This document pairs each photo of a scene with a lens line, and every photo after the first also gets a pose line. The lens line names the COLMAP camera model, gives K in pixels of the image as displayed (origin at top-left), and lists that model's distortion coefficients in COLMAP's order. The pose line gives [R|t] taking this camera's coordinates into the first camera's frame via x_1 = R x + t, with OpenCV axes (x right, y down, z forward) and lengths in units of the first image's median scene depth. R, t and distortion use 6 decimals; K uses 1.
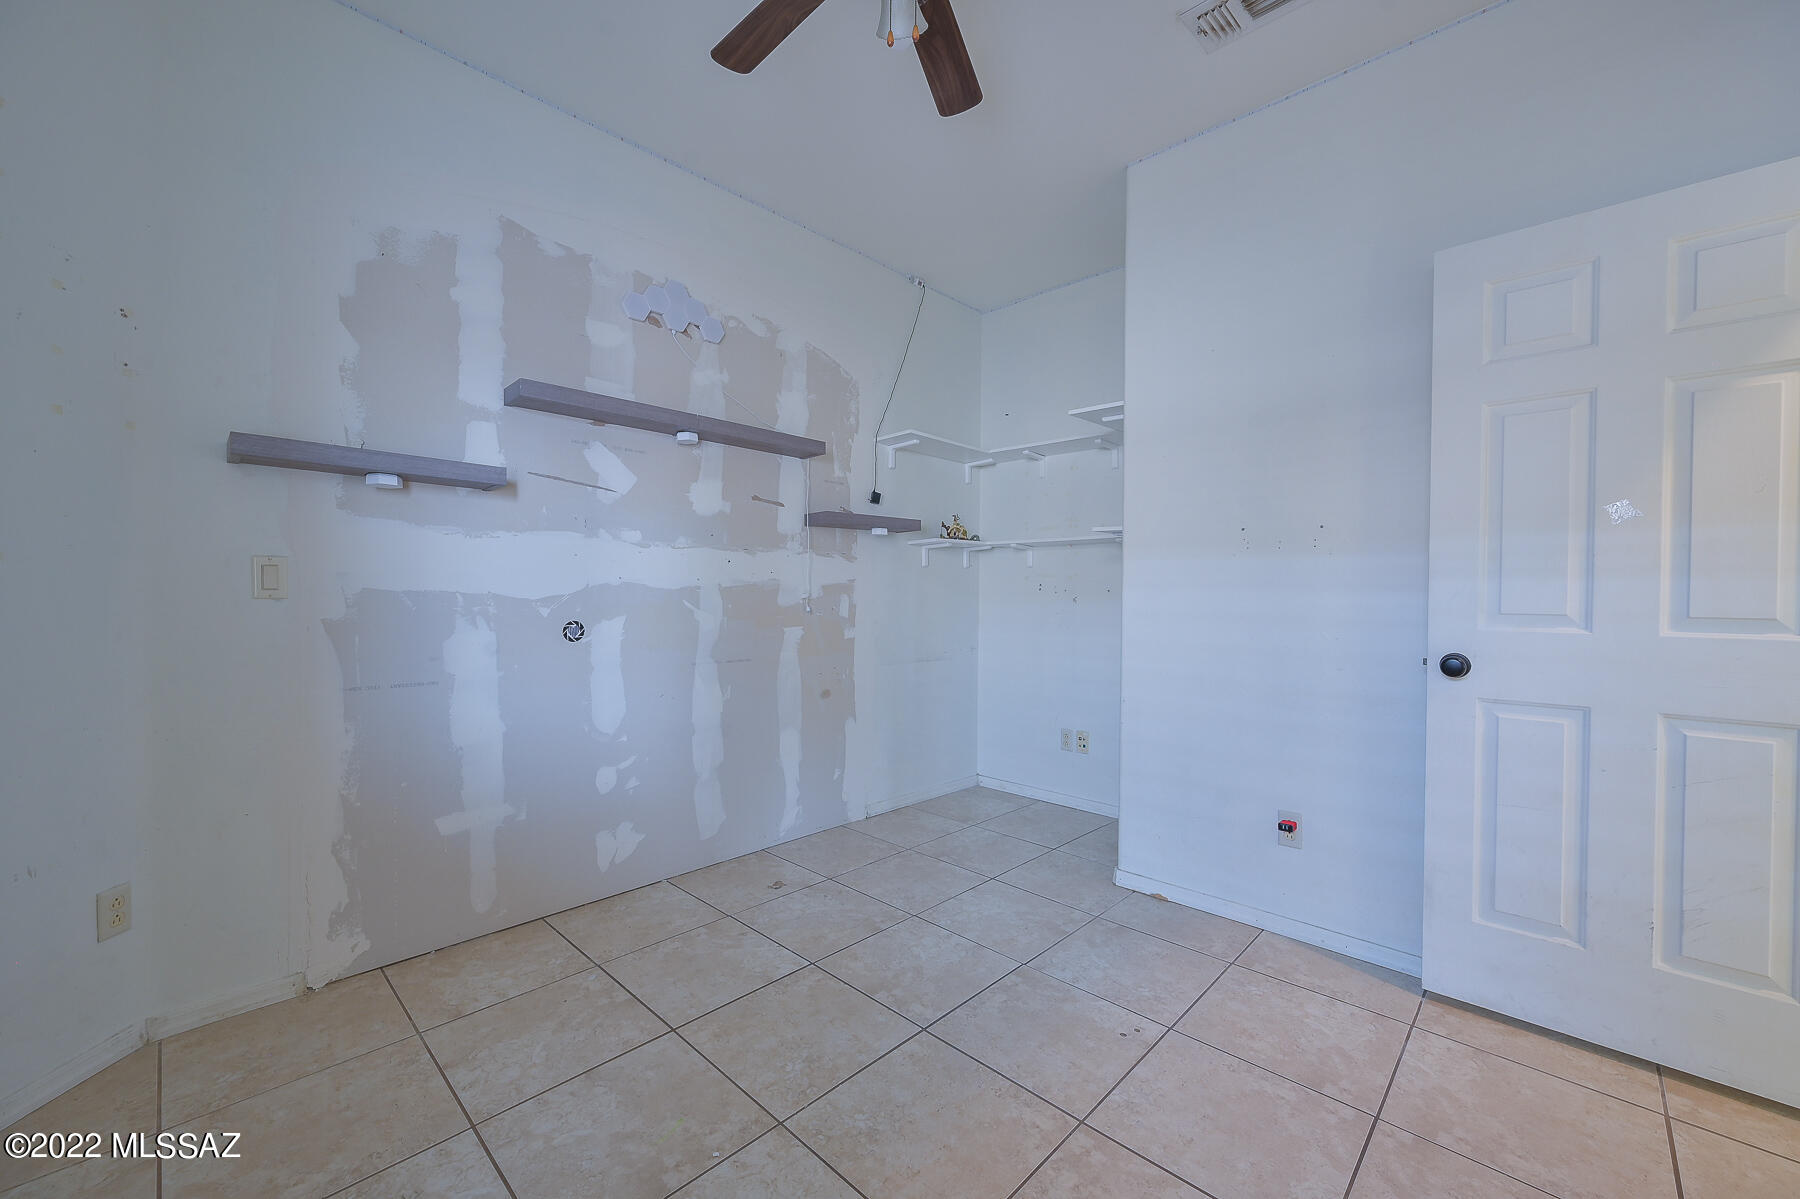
lens RADIAL K [[708.6, 0, 904.7], [0, 708.6, 602.3], [0, 0, 1]] dist [-0.000965, -0.000061]
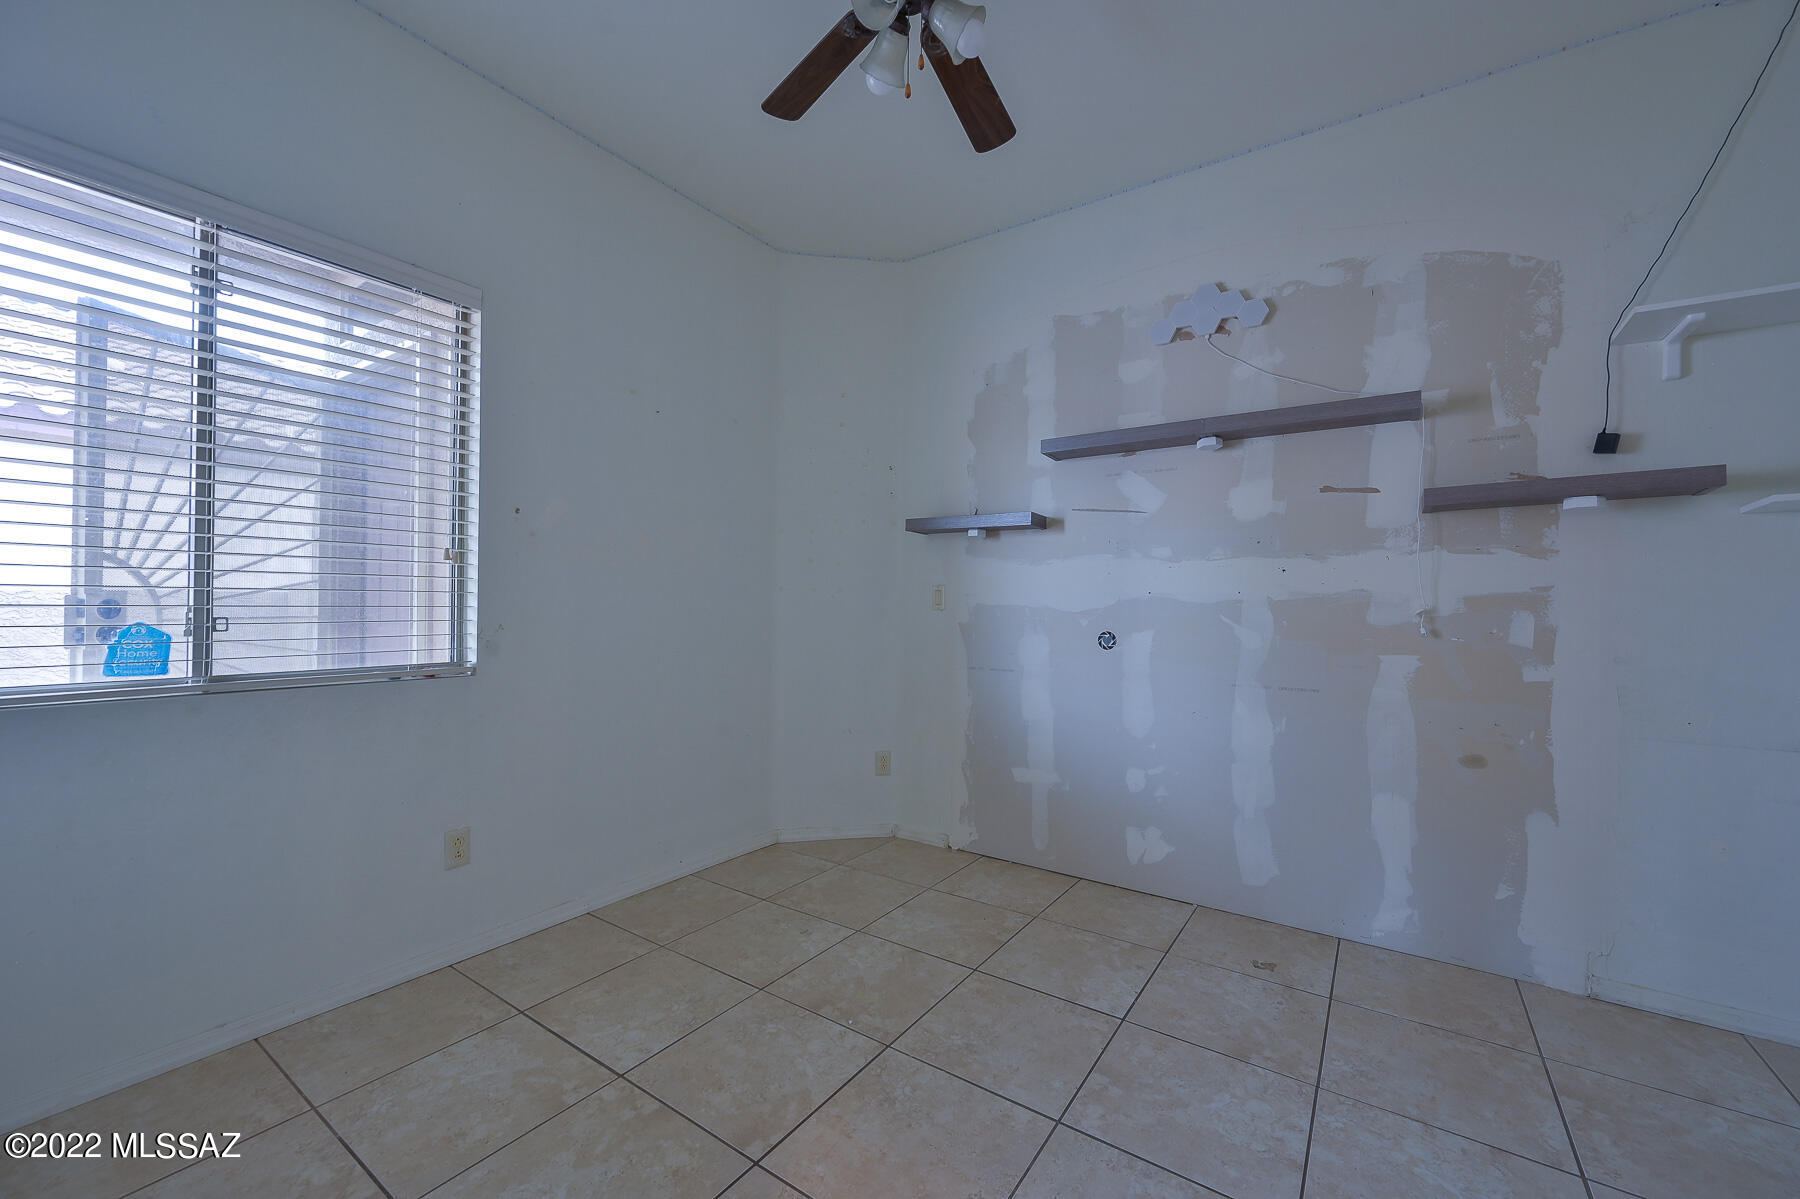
lens RADIAL K [[708.6, 0, 904.7], [0, 708.6, 602.3], [0, 0, 1]] dist [-0.000965, -0.000061]
pose [[0.158035, -0.009388, -0.987389, 0.570673], [-0.019285, 0.999735, -0.012592, -0.000134], [0.987245, 0.021031, 0.157812, 0.460471]]
